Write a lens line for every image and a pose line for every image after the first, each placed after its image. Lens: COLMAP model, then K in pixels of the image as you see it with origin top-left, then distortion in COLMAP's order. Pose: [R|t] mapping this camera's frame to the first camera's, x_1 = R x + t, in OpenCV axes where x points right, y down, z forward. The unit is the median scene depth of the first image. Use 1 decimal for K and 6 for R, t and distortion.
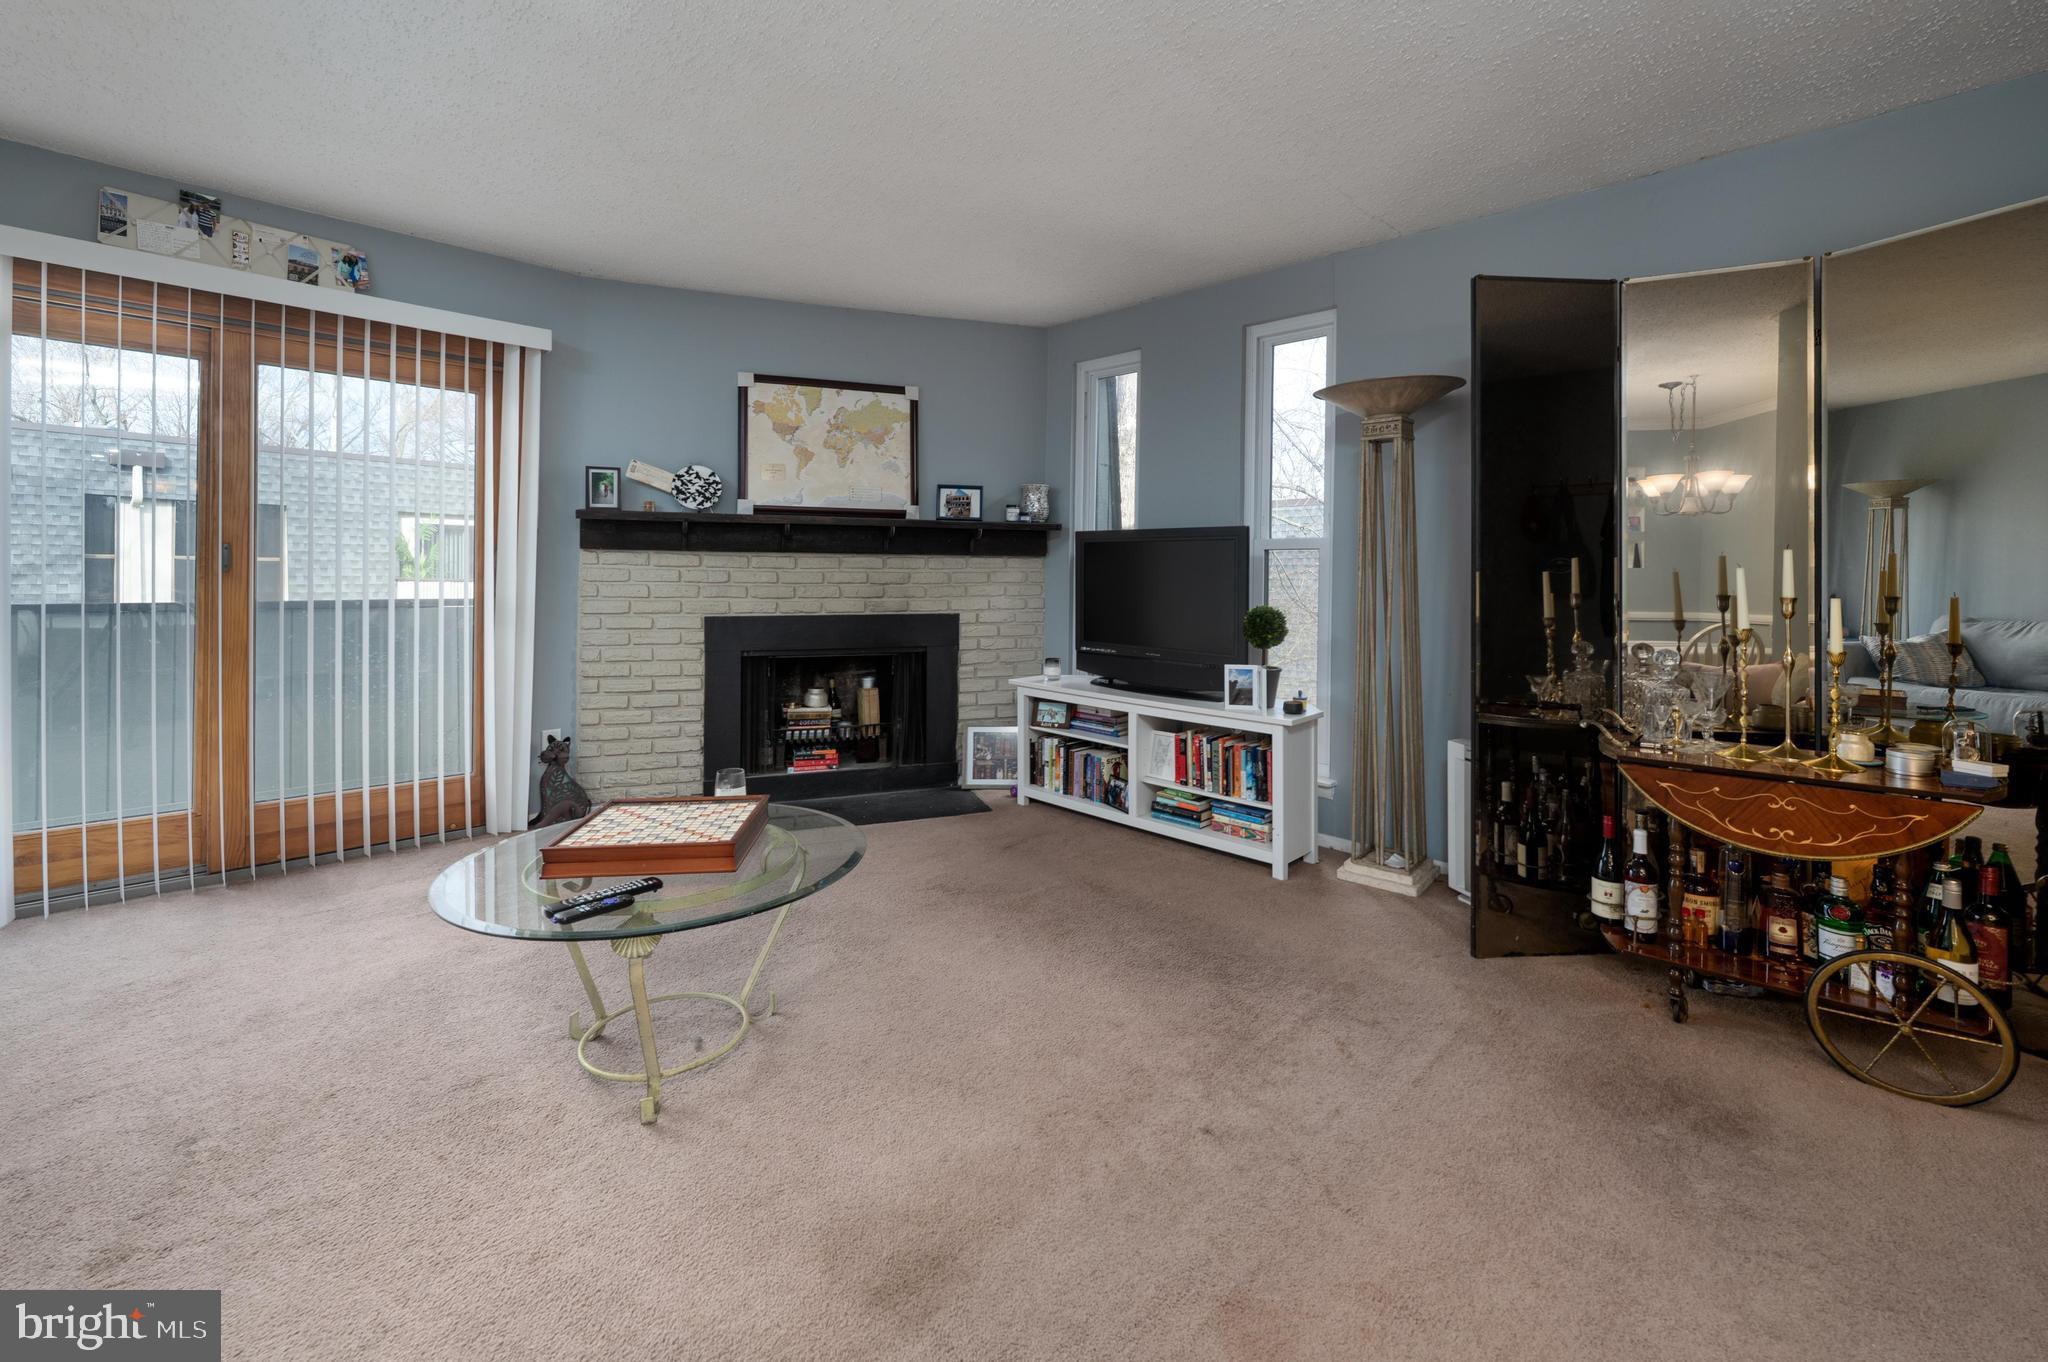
lens RADIAL K [[849.8, 0, 1025.4], [0, 849.8, 584.2], [0, 0, 1]] dist [-0.000043, 0.000035]
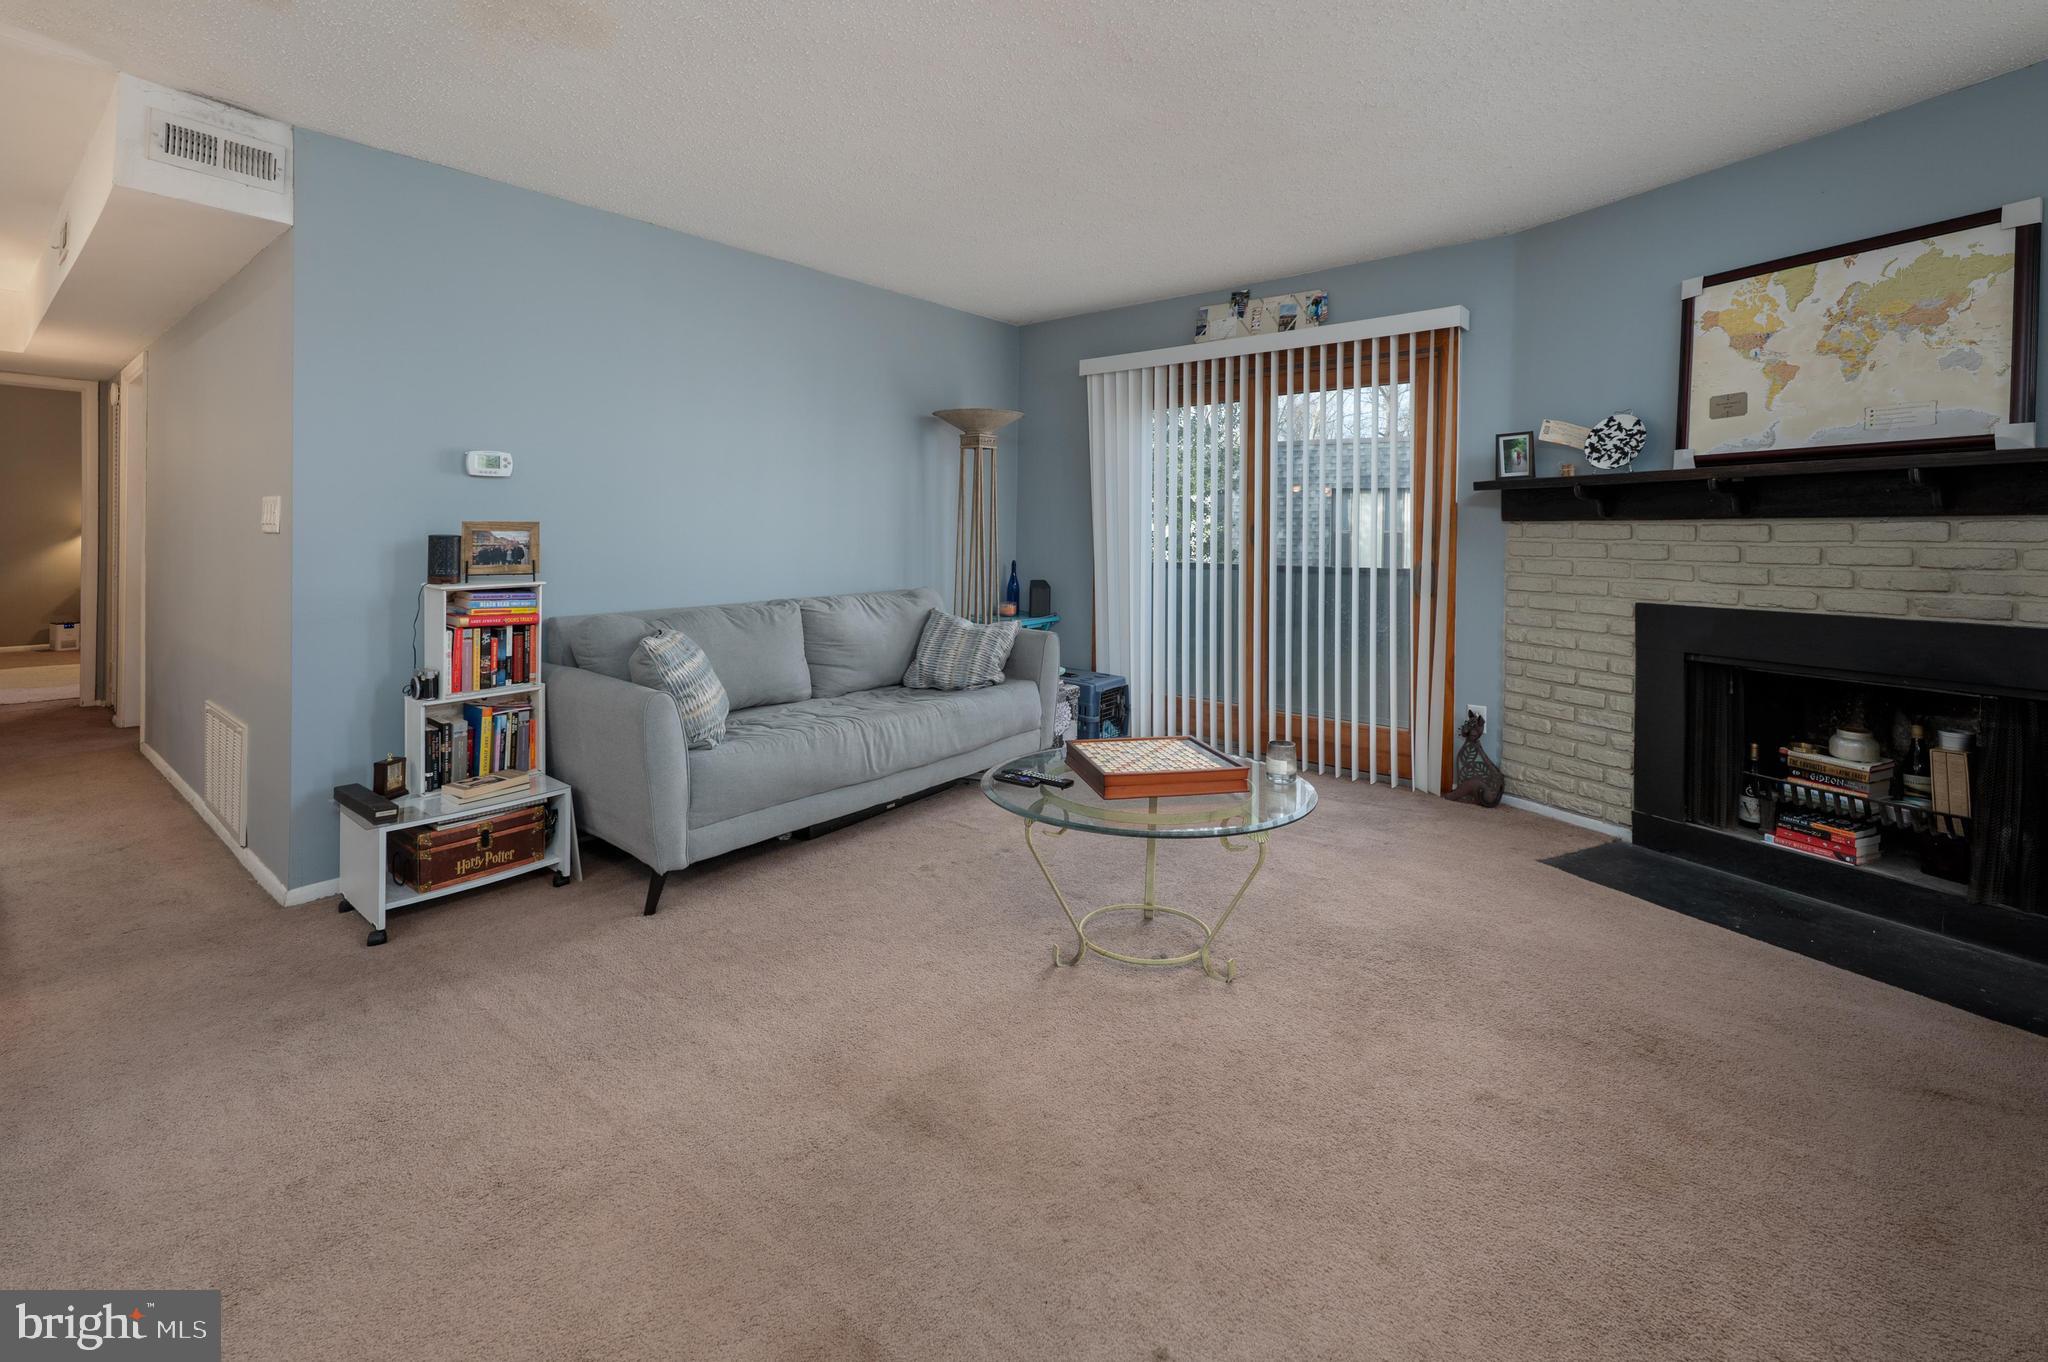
lens RADIAL K [[910.9, 0, 1022.6], [0, 910.9, 535.9], [0, 0, 1]] dist [-0.001426, -0.000137]
pose [[0.077891, -0.006928, -0.996938, 0.428894], [-0.016220, 0.999835, -0.008215, -0.007919], [0.996830, 0.016811, 0.077766, 0.366815]]
